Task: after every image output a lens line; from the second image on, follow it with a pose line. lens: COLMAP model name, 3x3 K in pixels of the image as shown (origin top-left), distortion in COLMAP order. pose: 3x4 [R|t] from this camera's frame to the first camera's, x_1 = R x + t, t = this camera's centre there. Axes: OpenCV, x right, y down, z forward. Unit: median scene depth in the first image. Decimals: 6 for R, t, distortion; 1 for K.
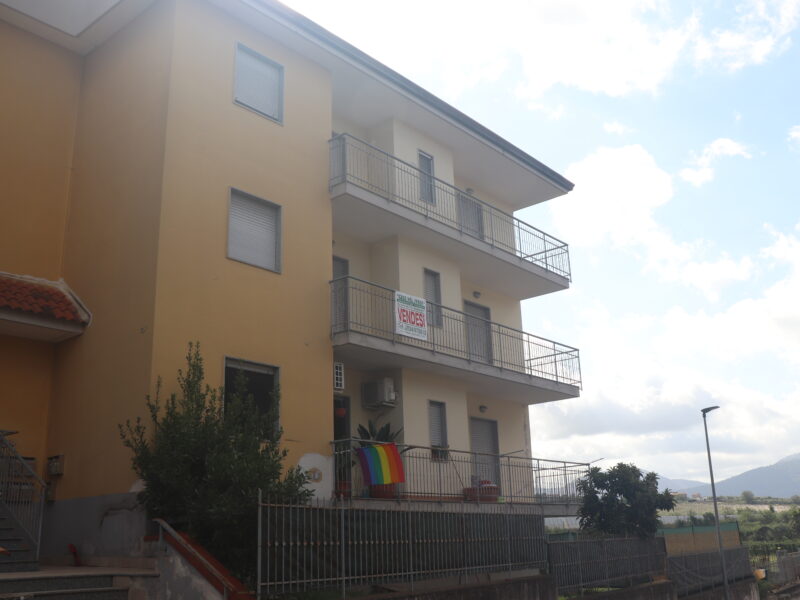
lens RADIAL K [[809.6, 0, 397.6], [0, 809.6, 296.7], [0, 0, 1]] dist [-0.064123, 0.000000]
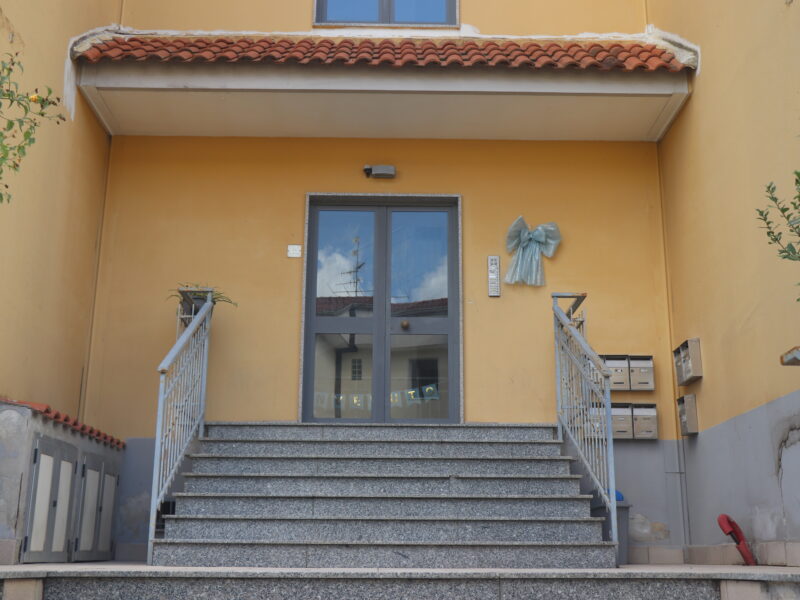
lens RADIAL K [[929.4, 0, 398.8], [0, 929.4, 300.5], [0, 0, 1]] dist [0.032509, 0.000000]
pose [[0.649432, -0.171201, -0.740897, -0.111598], [0.191052, 0.979809, -0.058941, 0.174689], [0.736028, -0.103272, 0.669027, 0.489188]]
